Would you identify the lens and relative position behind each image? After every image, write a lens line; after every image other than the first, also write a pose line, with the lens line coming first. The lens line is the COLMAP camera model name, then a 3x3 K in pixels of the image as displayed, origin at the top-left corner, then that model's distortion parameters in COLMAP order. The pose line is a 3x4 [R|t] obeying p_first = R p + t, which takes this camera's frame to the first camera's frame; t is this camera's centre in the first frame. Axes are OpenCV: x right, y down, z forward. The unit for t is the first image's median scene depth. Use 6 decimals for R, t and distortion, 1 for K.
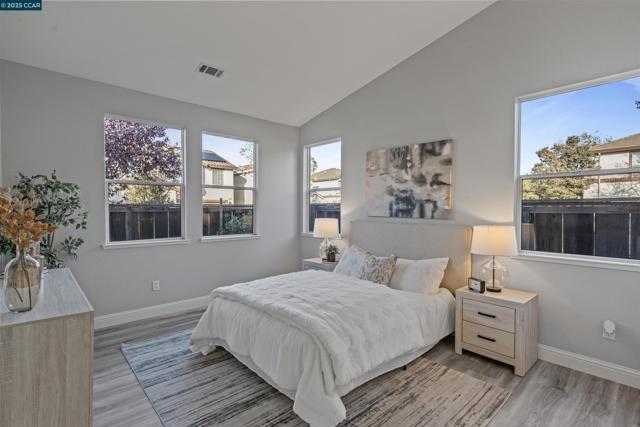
lens RADIAL K [[313.8, 0, 320.0], [0, 313.8, 213.5], [0, 0, 1]] dist [0.000193, -0.000840]
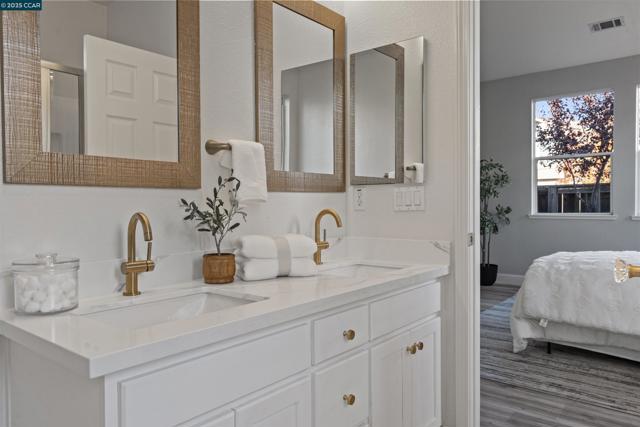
lens RADIAL K [[458.2, 0, 319.1], [0, 458.2, 214.7], [0, 0, 1]] dist [0.008817, 0.003833]
pose [[0.142334, 0.017629, -0.989662, 0.832593], [-0.005780, 0.999839, 0.016978, 0.072960], [0.989802, 0.003304, 0.142413, -0.010013]]
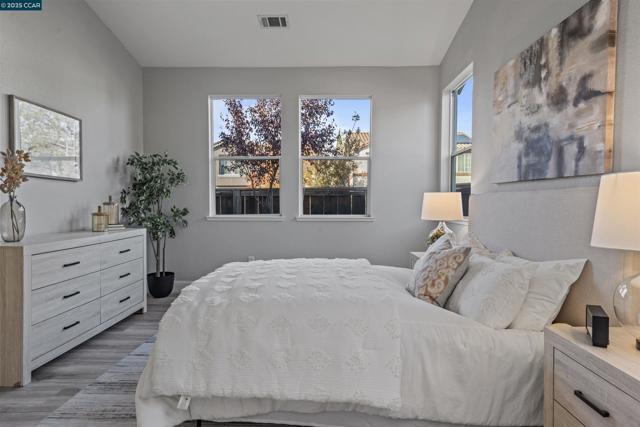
lens RADIAL K [[358.7, 0, 319.5], [0, 358.7, 216.4], [0, 0, 1]] dist [-0.002515, -0.001545]
pose [[0.726567, 0.021420, -0.686762, 0.432088], [-0.008955, 0.999724, 0.021707, 0.066111], [0.687037, -0.009621, 0.726558, 0.340326]]
